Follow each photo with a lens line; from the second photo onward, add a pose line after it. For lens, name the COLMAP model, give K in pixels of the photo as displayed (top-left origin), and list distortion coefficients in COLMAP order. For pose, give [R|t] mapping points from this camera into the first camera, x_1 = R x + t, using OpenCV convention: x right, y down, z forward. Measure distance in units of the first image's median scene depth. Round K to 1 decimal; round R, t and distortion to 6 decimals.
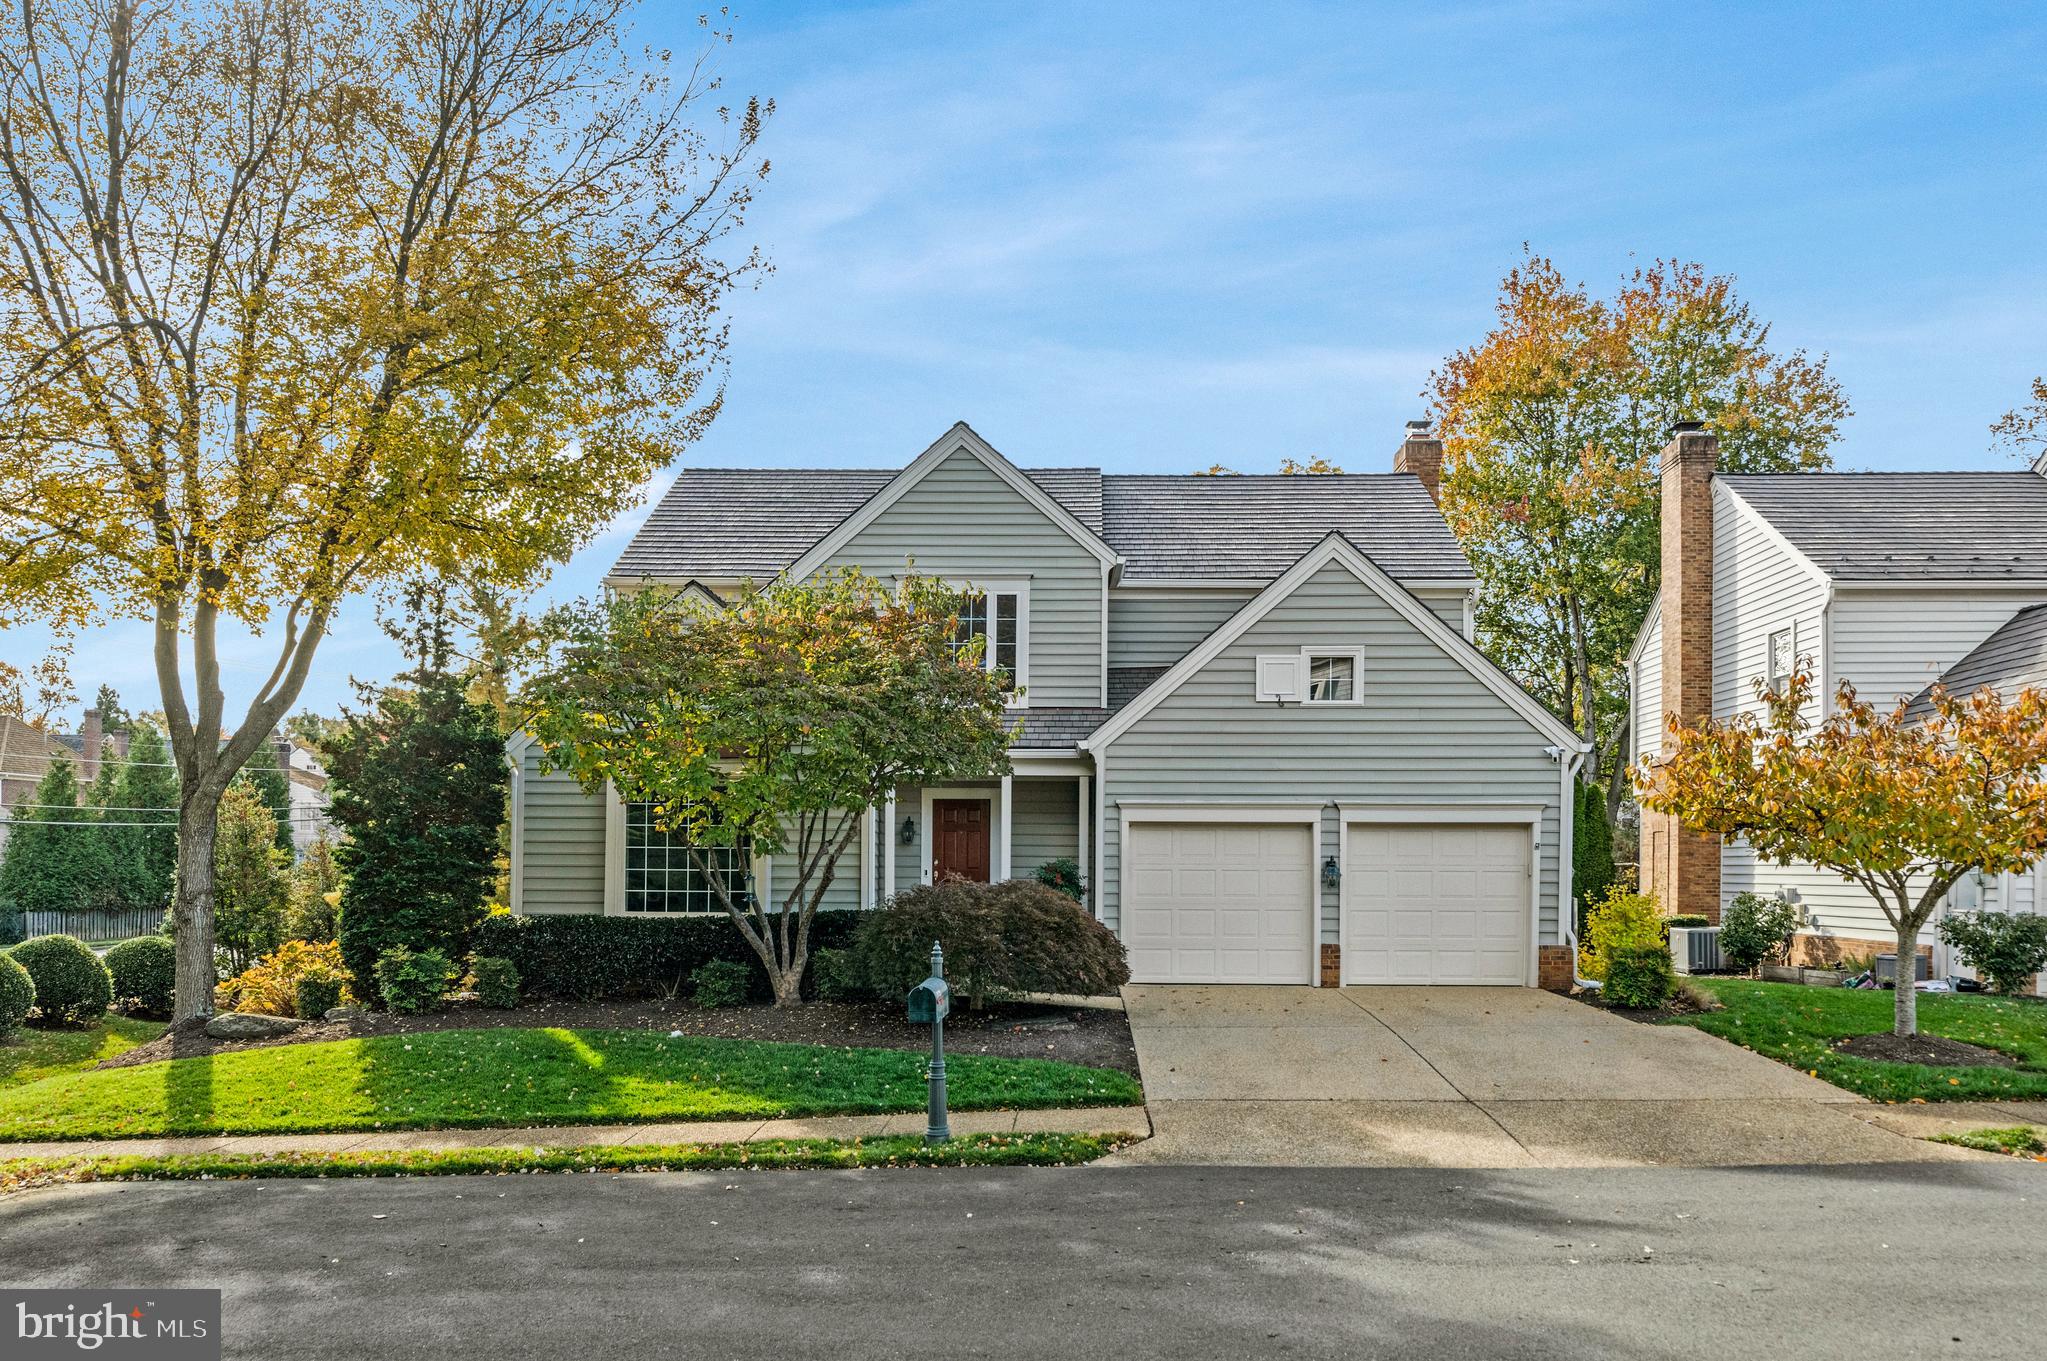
lens RADIAL K [[1438.2, 0, 1023.5], [0, 1438.2, 680.5], [0, 0, 1]] dist [0.011714, -0.000238]
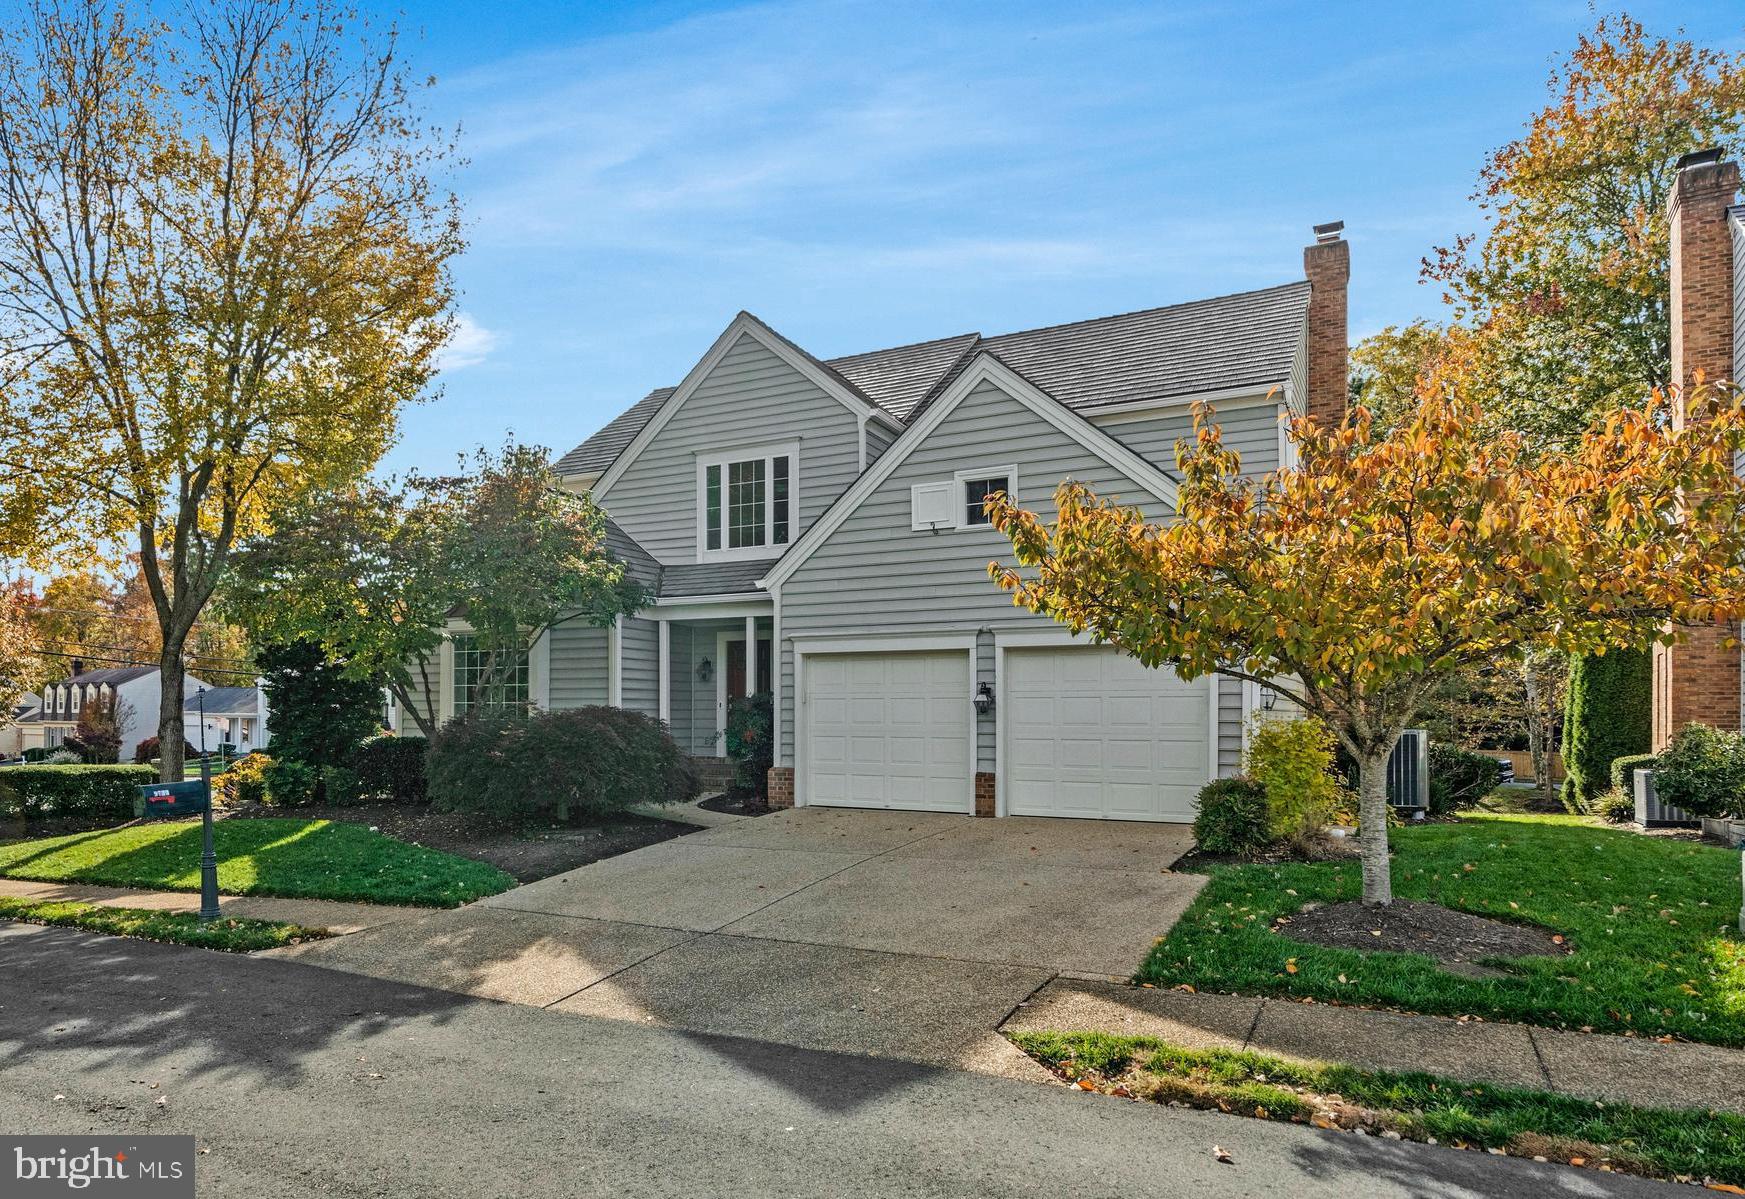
lens RADIAL K [[1138.5, 0, 871.6], [0, 1138.5, 567.0], [0, 0, 1]] dist [0.001868, 0.001561]
pose [[0.859399, -0.069873, -0.506509, 0.547791], [0.067258, 0.997459, -0.023482, 0.057287], [0.506863, -0.013886, 0.861915, 0.299119]]
